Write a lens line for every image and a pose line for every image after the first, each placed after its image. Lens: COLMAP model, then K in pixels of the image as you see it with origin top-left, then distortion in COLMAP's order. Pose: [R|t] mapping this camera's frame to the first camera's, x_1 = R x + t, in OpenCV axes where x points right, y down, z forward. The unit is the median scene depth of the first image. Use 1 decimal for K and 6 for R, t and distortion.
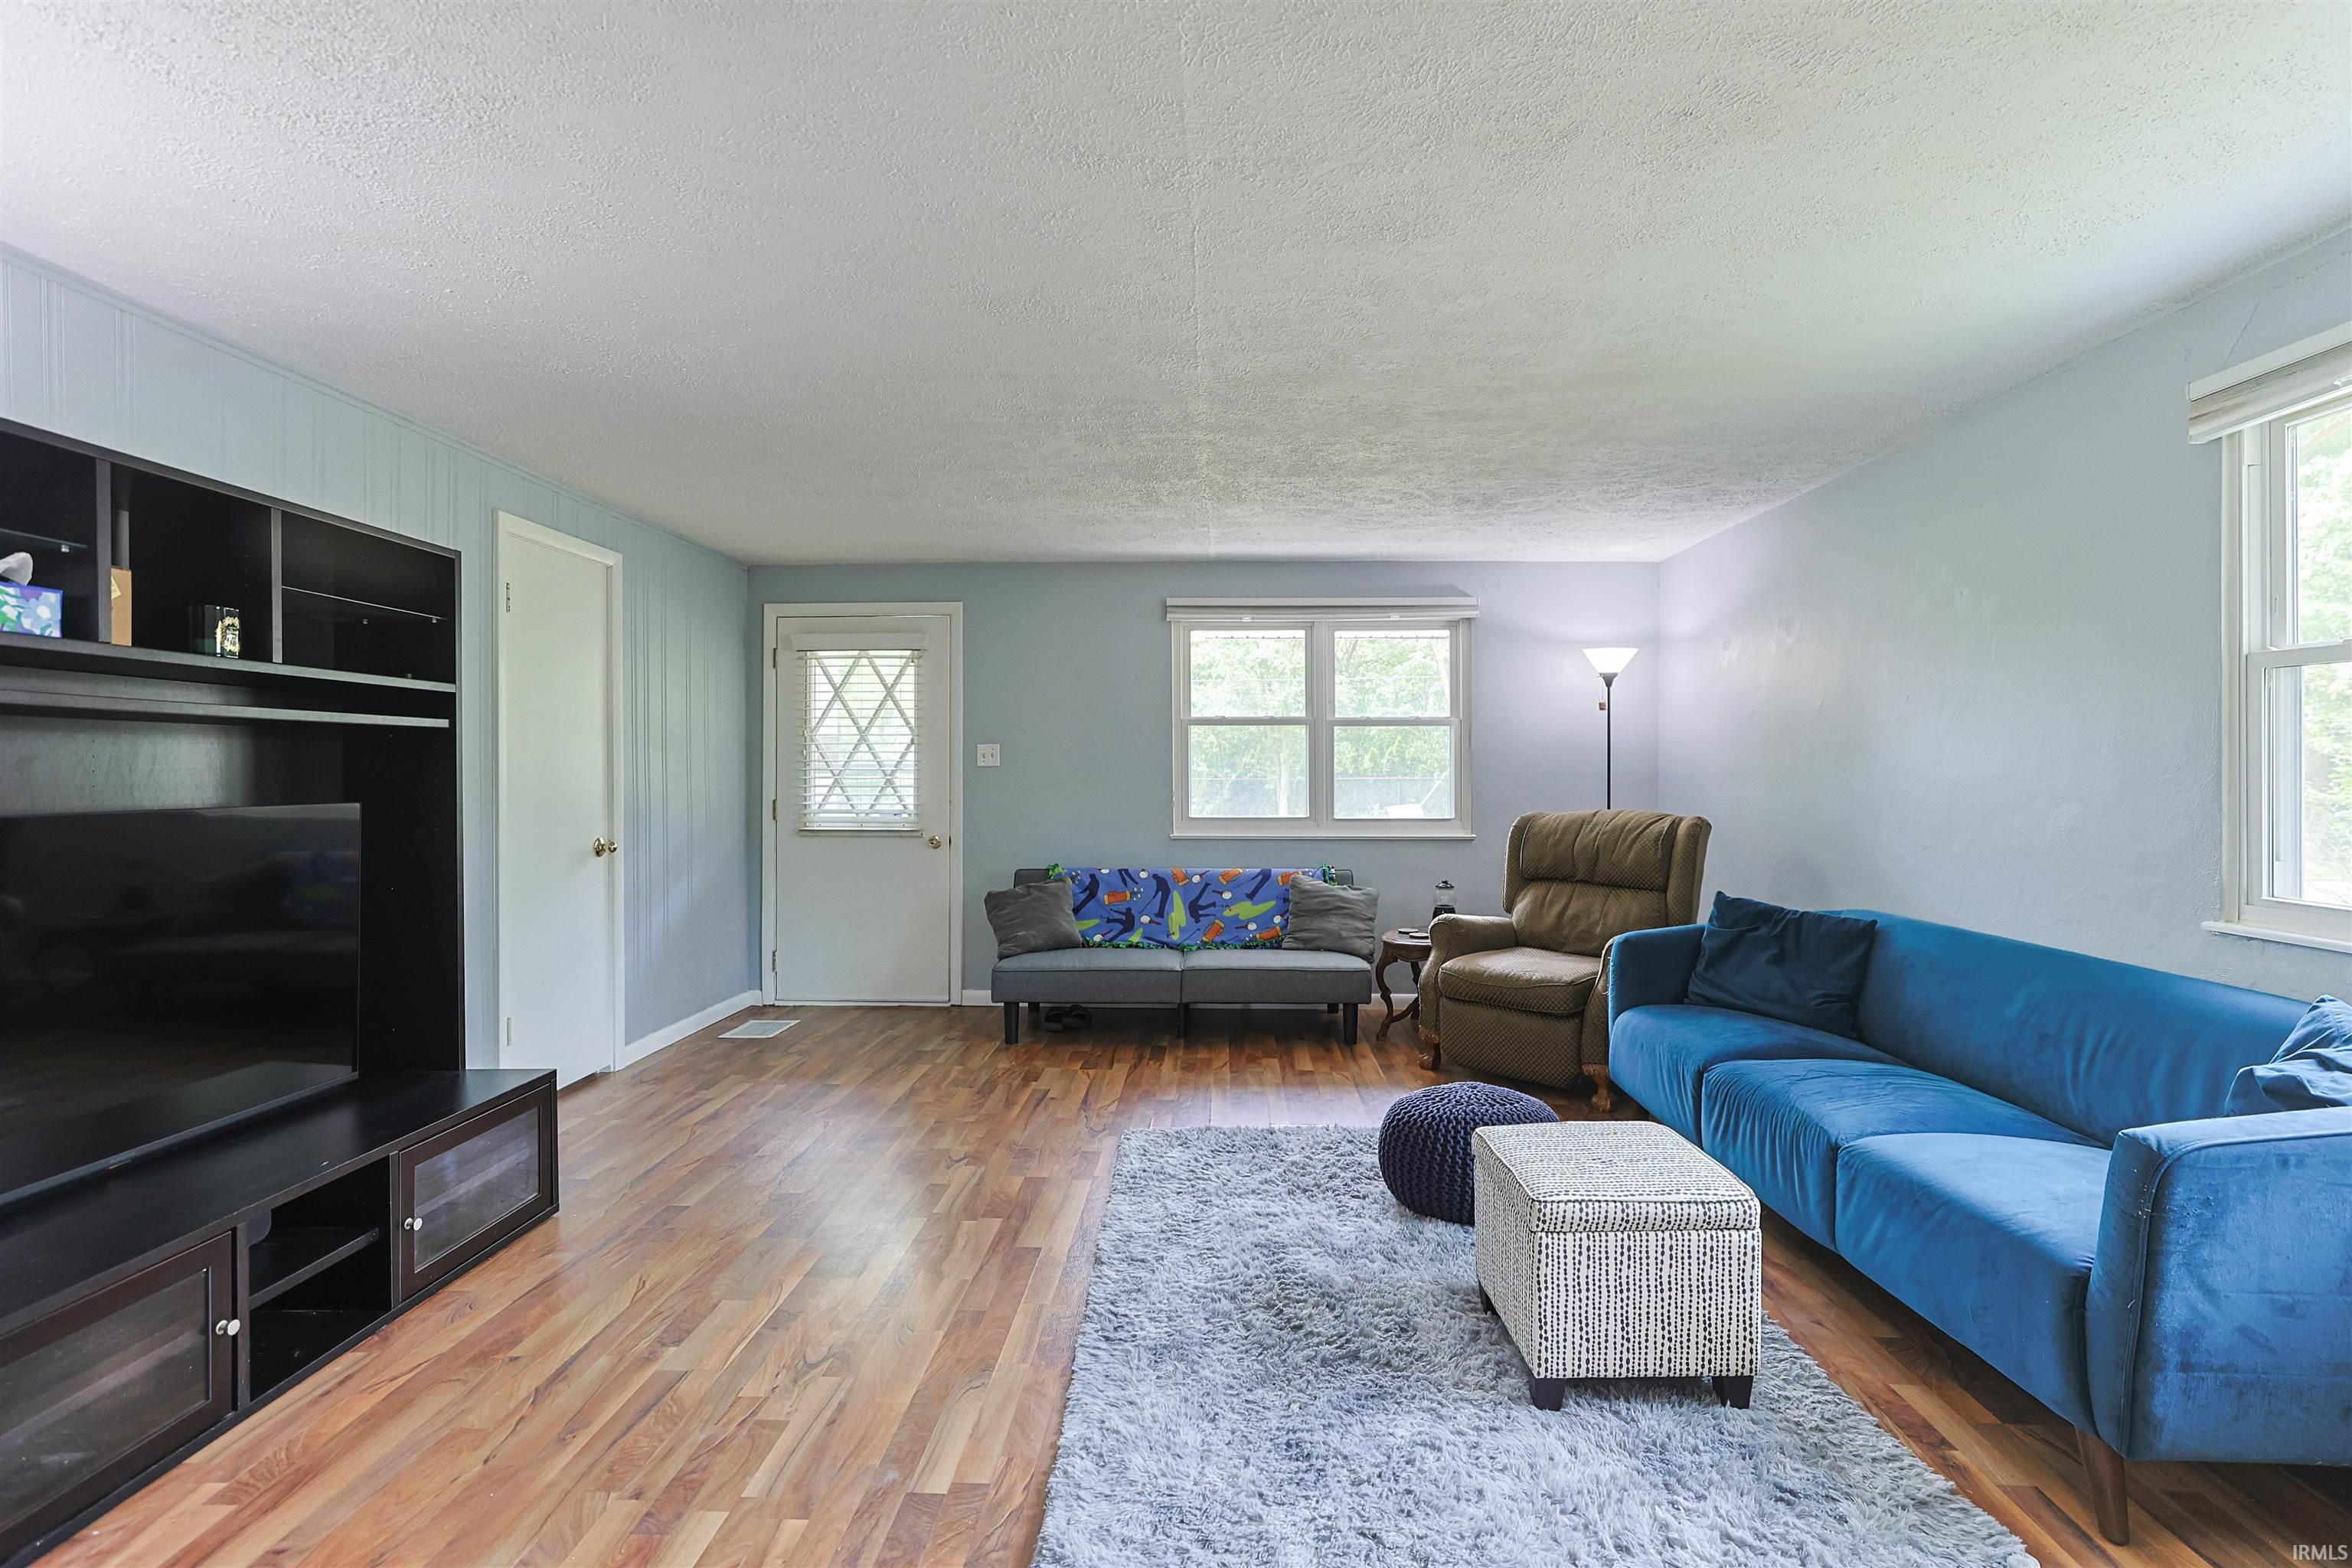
lens RADIAL K [[1122.9, 0, 1172.3], [0, 1122.9, 775.5], [0, 0, 1]] dist [-0.018701, 0.011116]
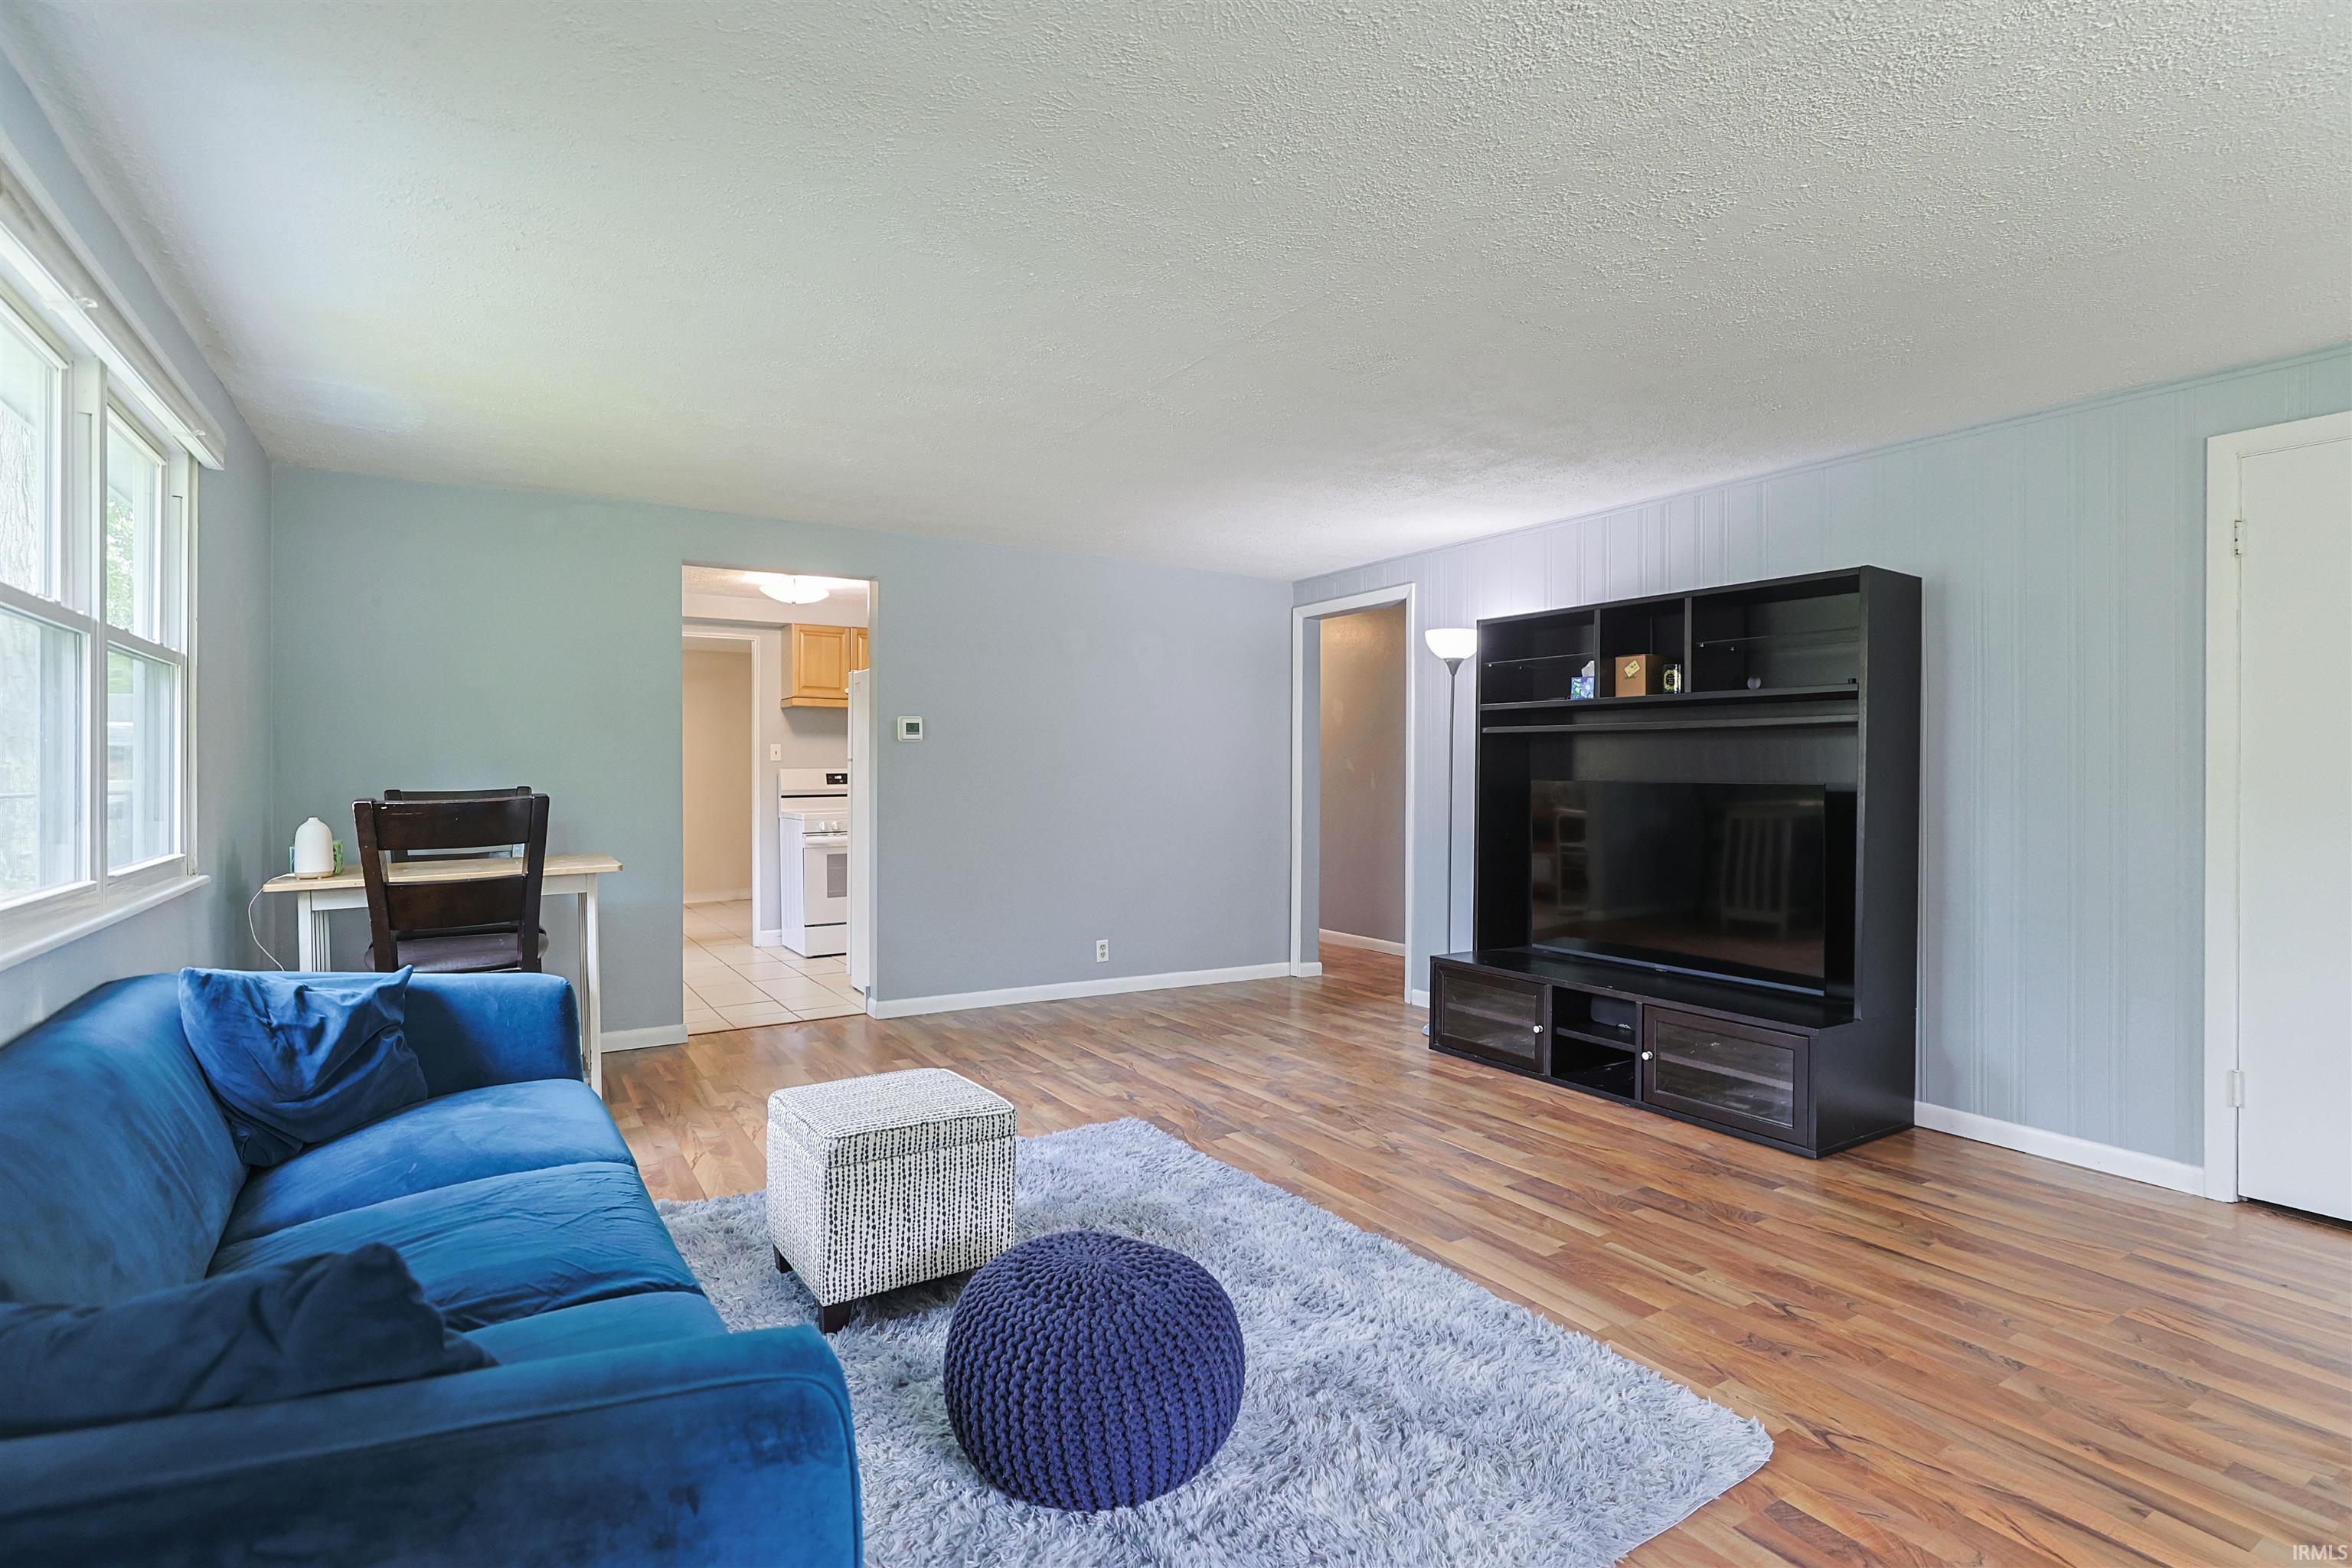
lens RADIAL K [[1122.9, 0, 1212.1], [0, 1122.9, 786.6], [0, 0, 1]] dist [-0.018701, 0.011116]
pose [[-0.799407, 0.007571, -0.600743, 0.536024], [-0.004928, 0.999804, 0.019158, 0.005582], [0.600770, 0.018276, -0.799213, 1.396024]]
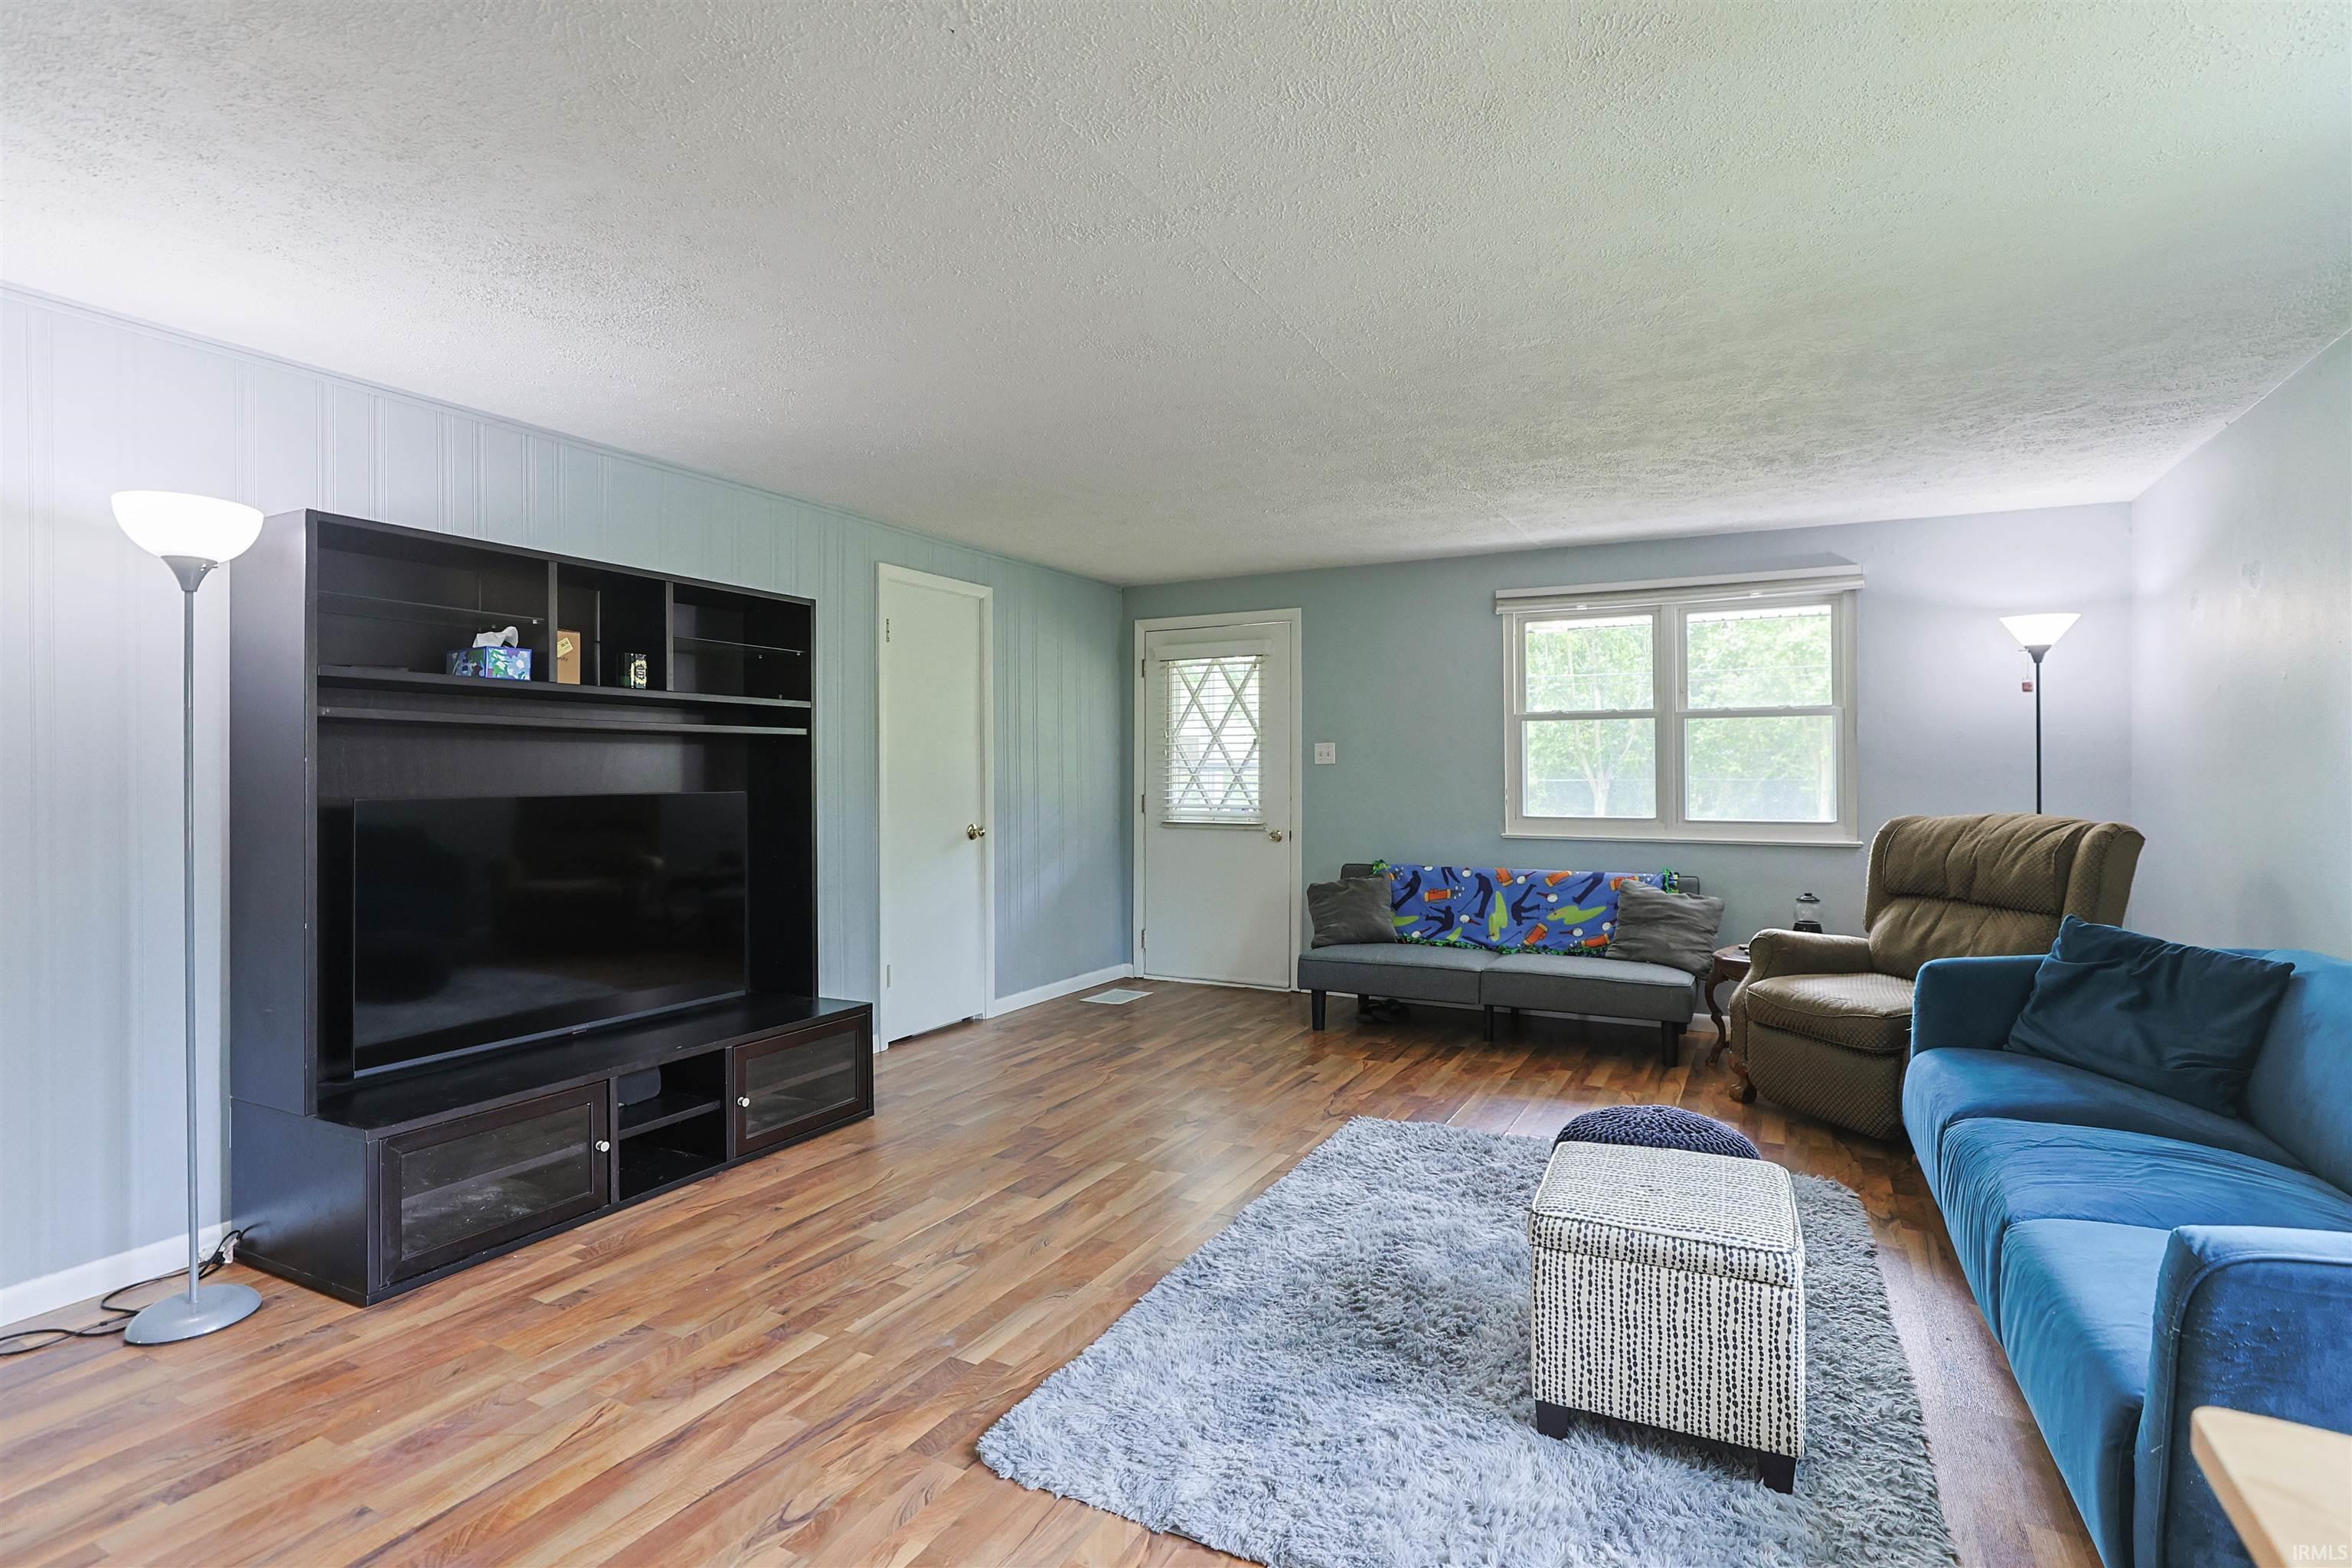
lens RADIAL K [[1122.9, 0, 1168.3], [0, 1122.9, 770.6], [0, 0, 1]] dist [-0.018701, 0.011116]
pose [[0.898533, -0.001589, -0.438902, 0.285134], [-0.000408, 0.999990, -0.004455, 0.004515], [0.438905, 0.004182, 0.898524, 0.002590]]
